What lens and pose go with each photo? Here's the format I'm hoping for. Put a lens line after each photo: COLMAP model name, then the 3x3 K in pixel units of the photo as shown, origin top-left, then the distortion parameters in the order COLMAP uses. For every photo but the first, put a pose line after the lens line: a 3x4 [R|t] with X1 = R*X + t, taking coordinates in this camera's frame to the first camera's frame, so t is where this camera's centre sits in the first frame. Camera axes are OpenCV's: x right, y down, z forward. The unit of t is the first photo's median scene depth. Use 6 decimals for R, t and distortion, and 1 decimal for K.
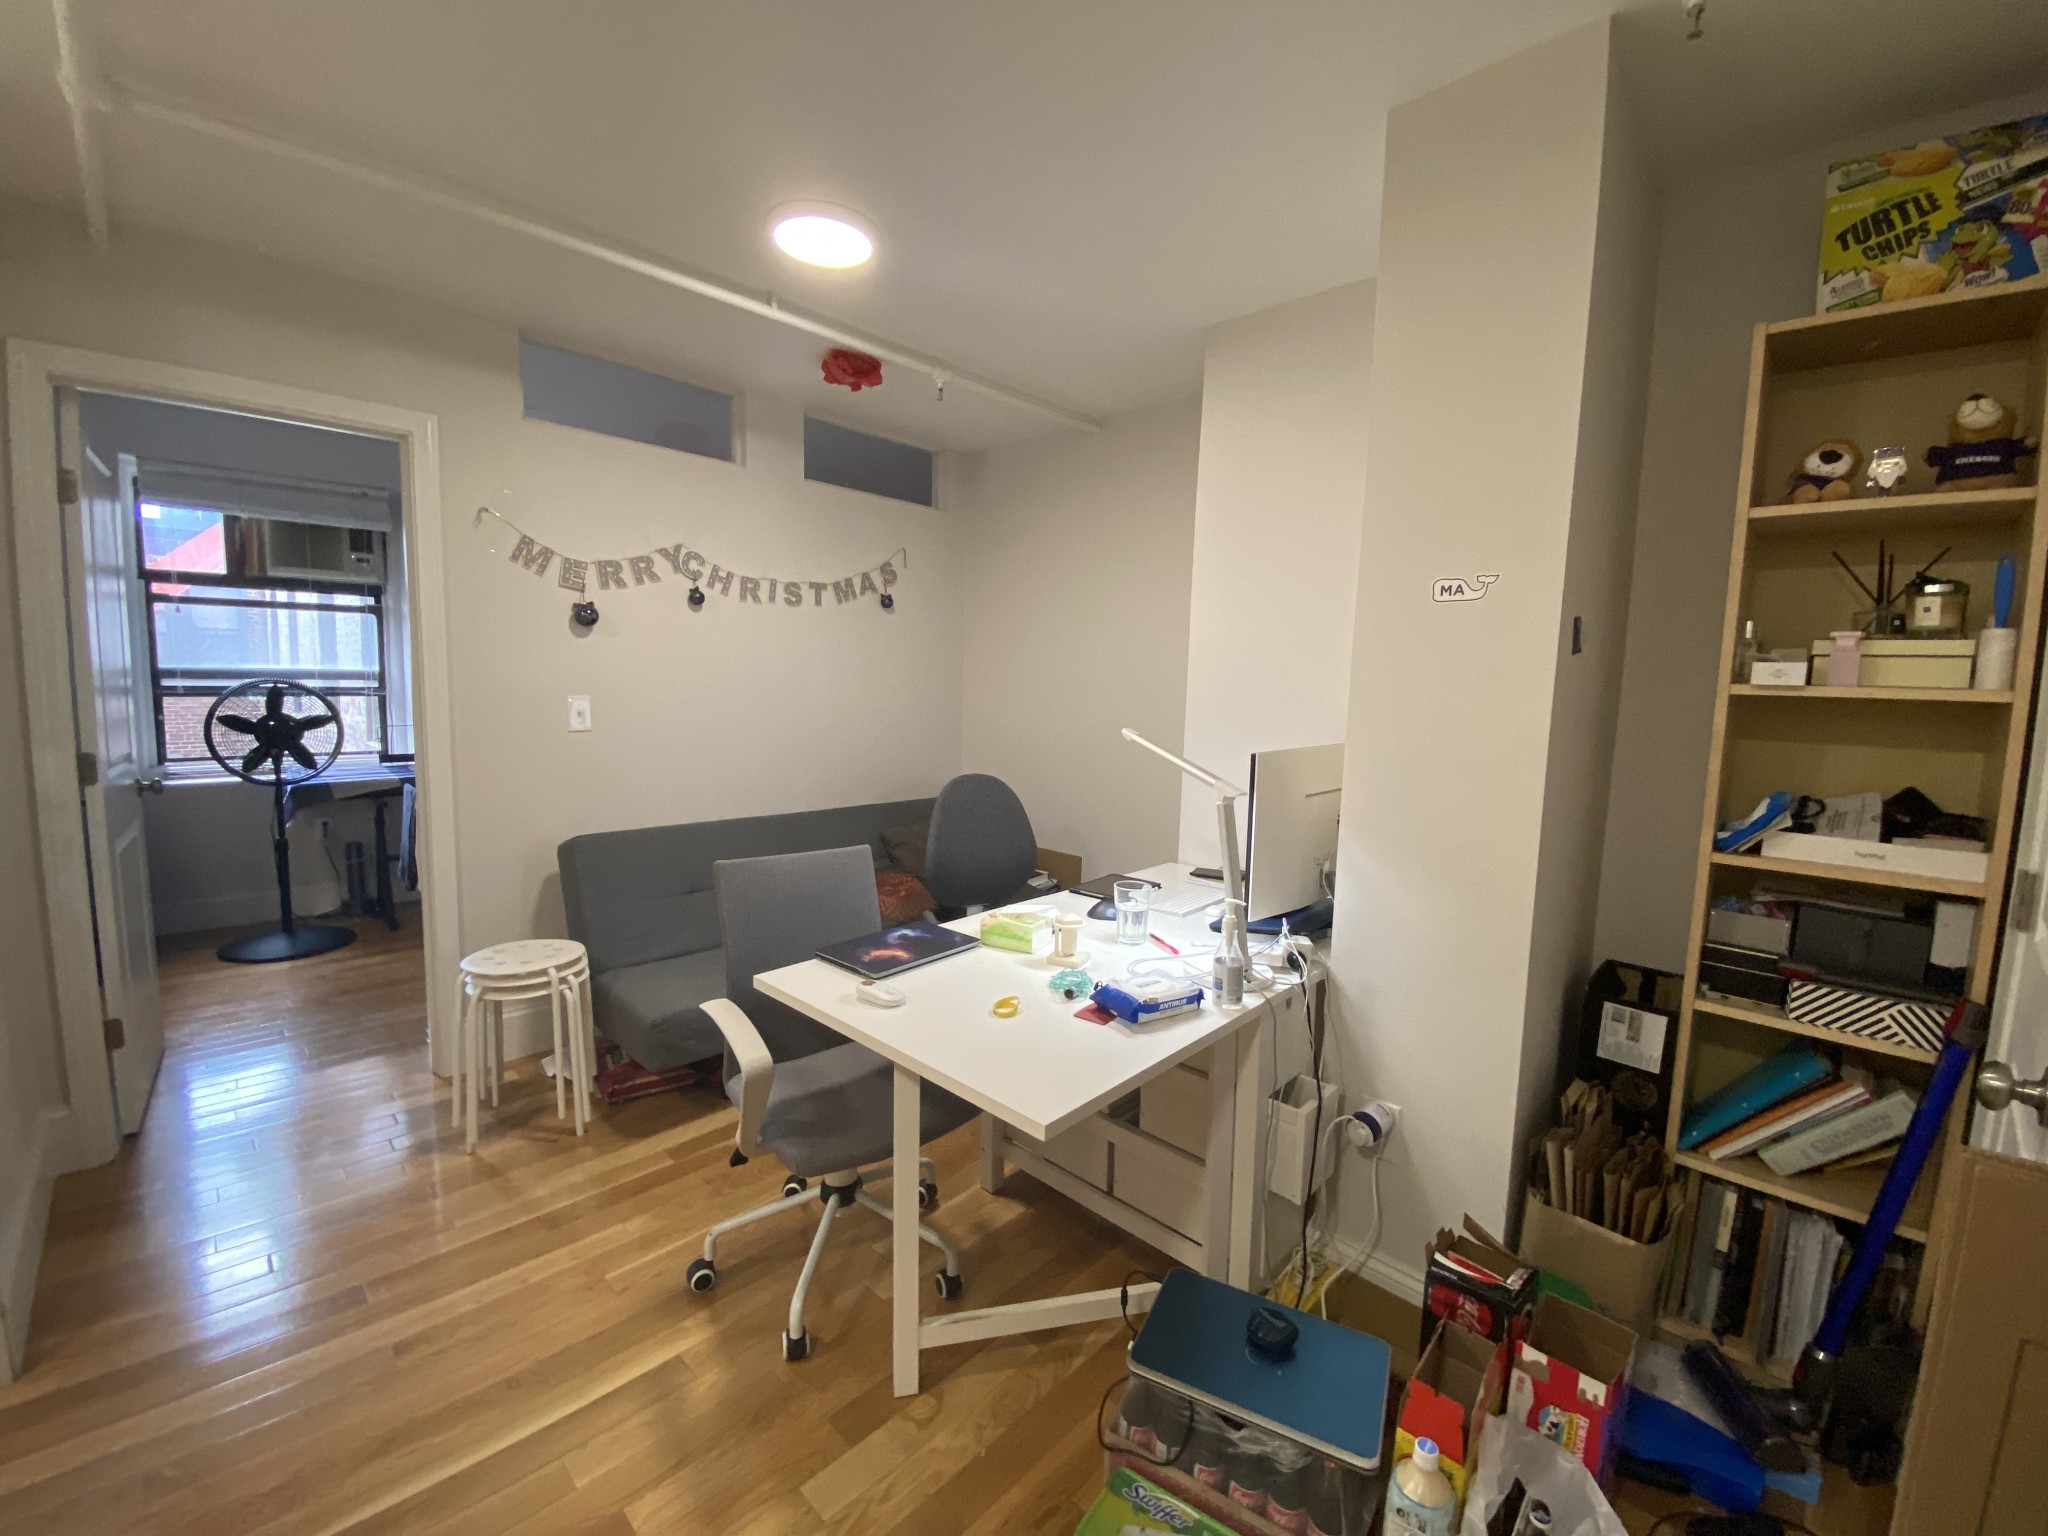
lens RADIAL K [[840.2, 0, 1024.0], [0, 840.2, 768.0], [0, 0, 1]] dist [0.016150, -0.019139]
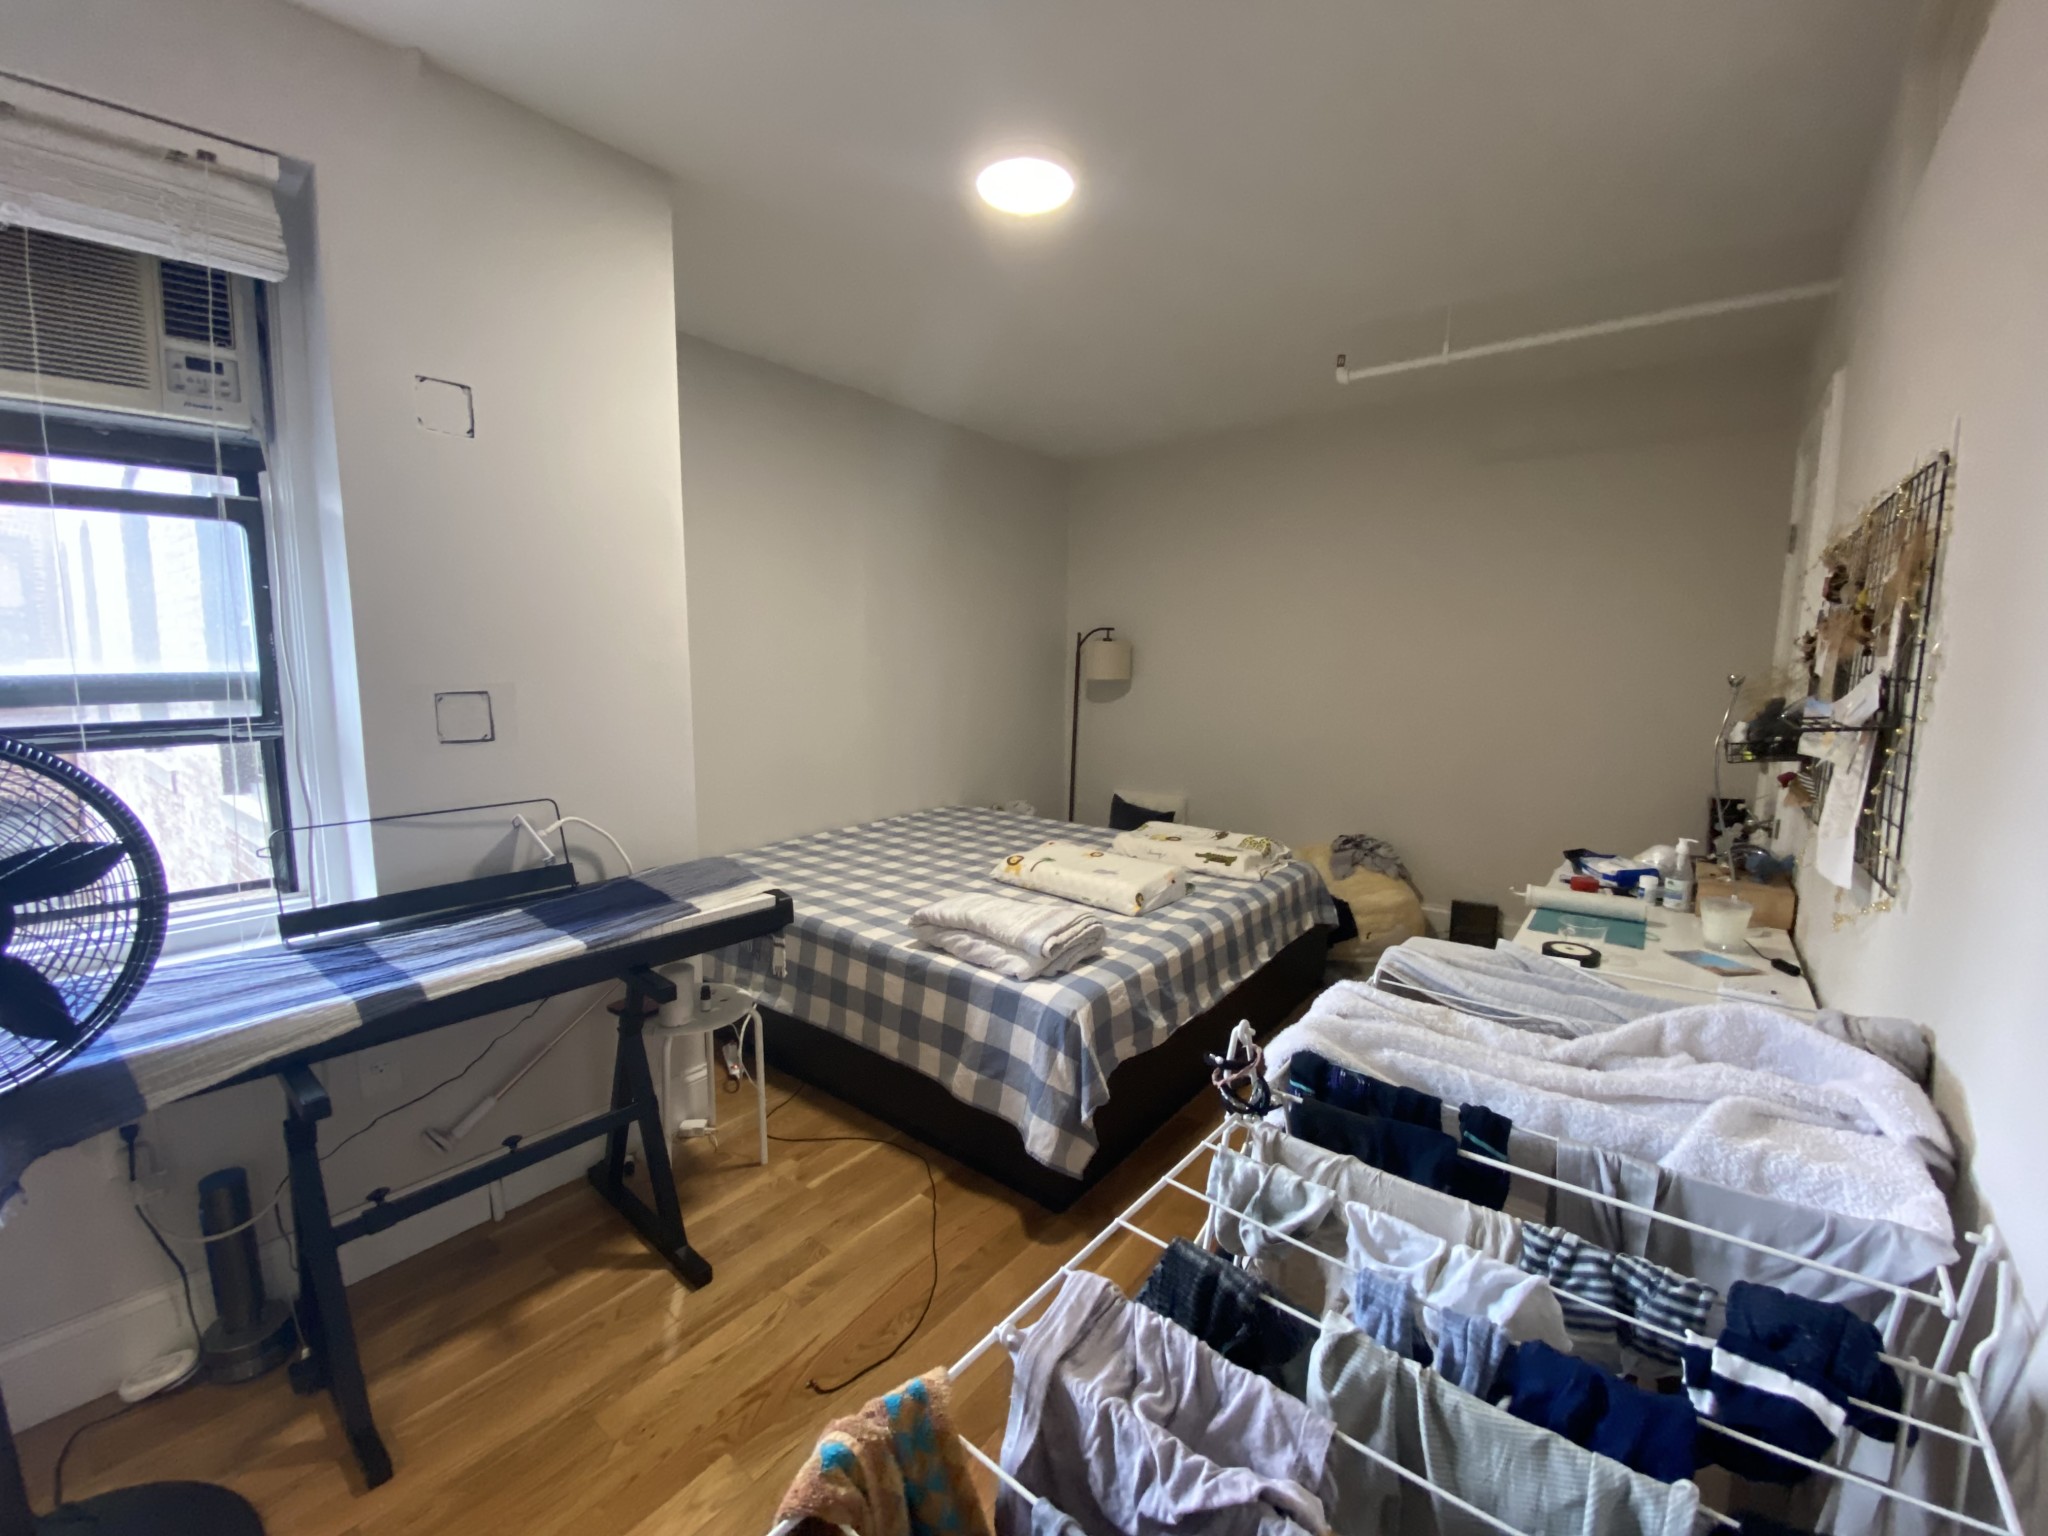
lens RADIAL K [[840.2, 0, 1024.0], [0, 840.2, 768.0], [0, 0, 1]] dist [0.016150, -0.019139]
pose [[0.993065, -0.039368, 0.110780, -0.493636], [0.037370, 0.999100, 0.020050, -0.071689], [-0.111470, -0.015771, 0.993643, 0.617942]]
